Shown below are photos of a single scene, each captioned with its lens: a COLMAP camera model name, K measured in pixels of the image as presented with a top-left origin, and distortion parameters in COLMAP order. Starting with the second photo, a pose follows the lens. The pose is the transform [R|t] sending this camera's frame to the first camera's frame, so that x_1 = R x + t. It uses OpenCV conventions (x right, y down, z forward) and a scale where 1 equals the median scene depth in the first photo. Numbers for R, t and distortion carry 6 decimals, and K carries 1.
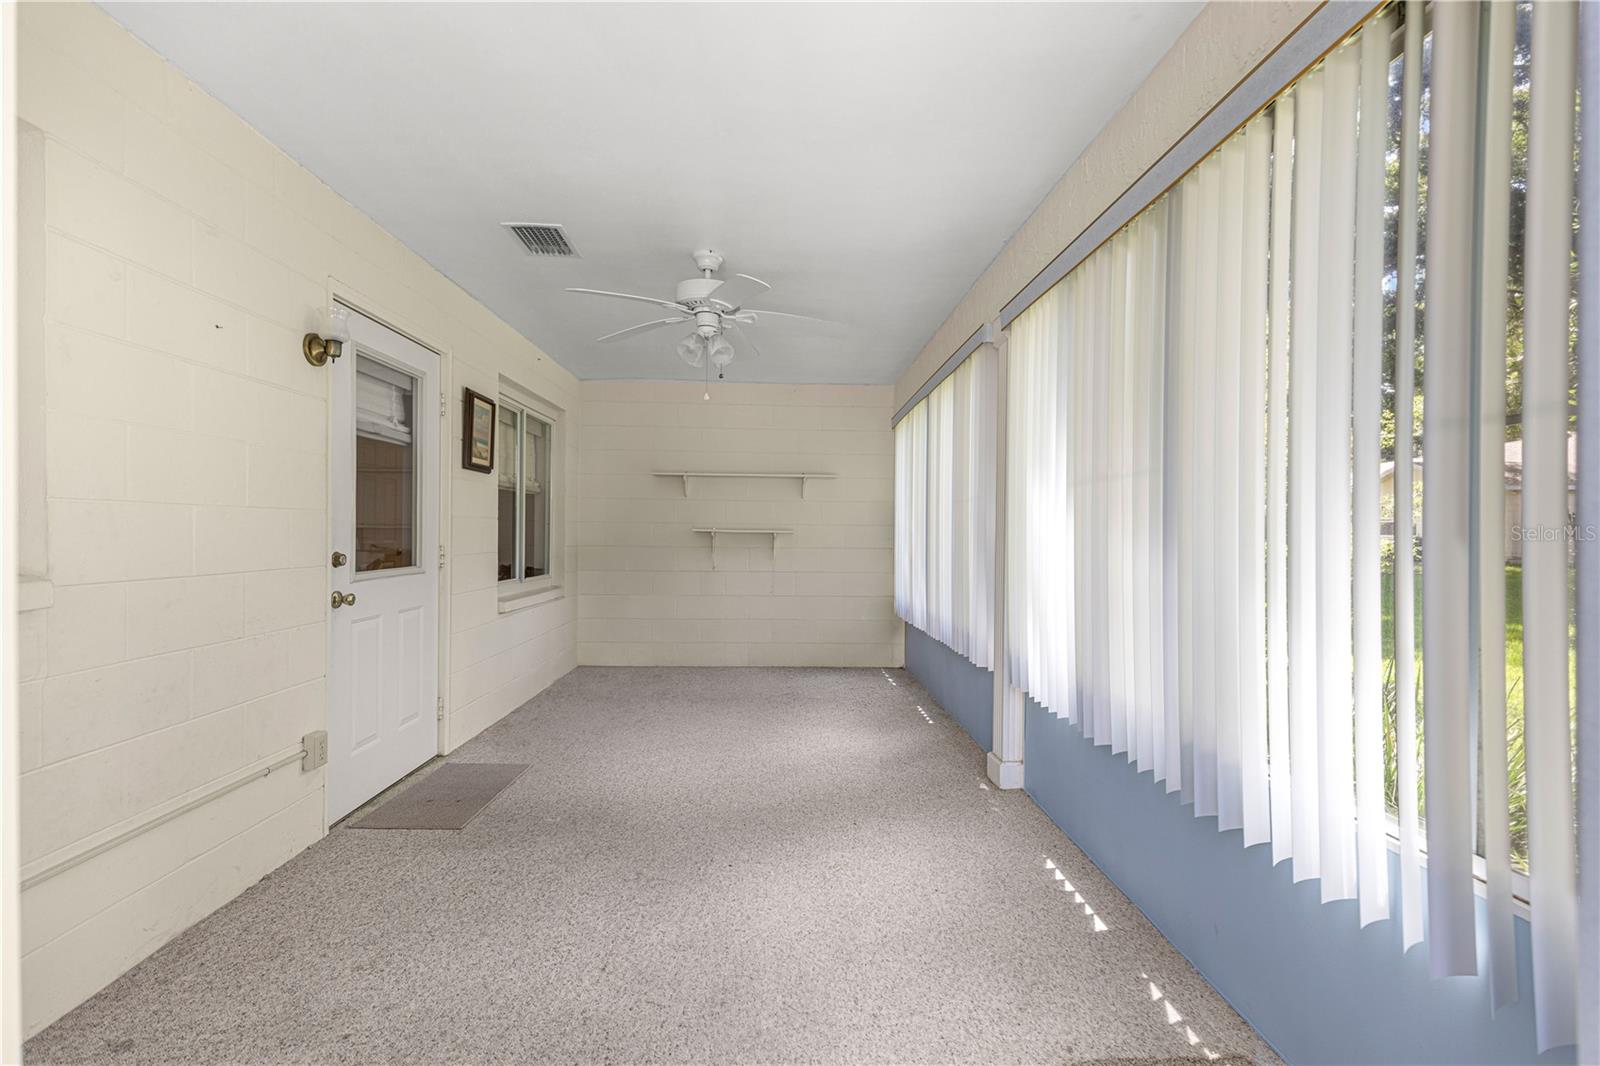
lens RADIAL K [[716.5, 0, 801.9], [0, 716.5, 531.6], [0, 0, 1]] dist [-0.002140, 0.000502]
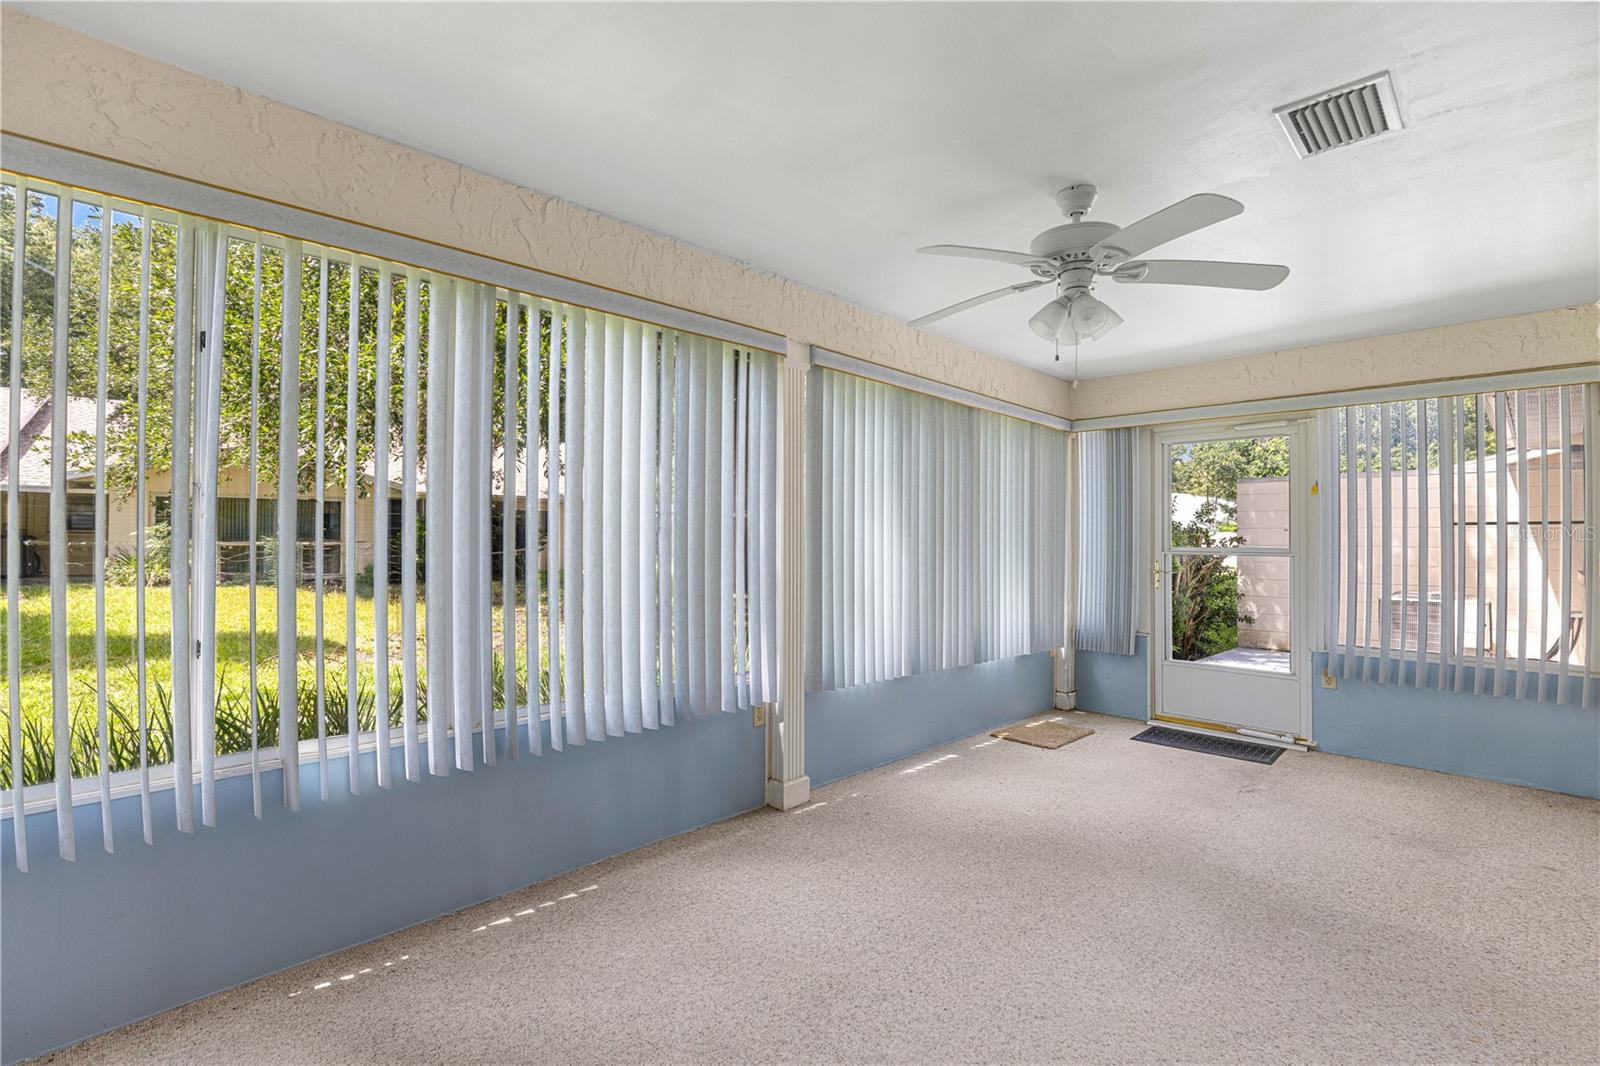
lens RADIAL K [[716.5, 0, 806.3], [0, 716.5, 530.3], [0, 0, 1]] dist [-0.002140, 0.000502]
pose [[-0.671335, -0.009054, 0.741099, -0.648470], [-0.014333, 0.999897, -0.000768, -0.046709], [-0.741016, -0.011137, -0.671395, 2.242524]]
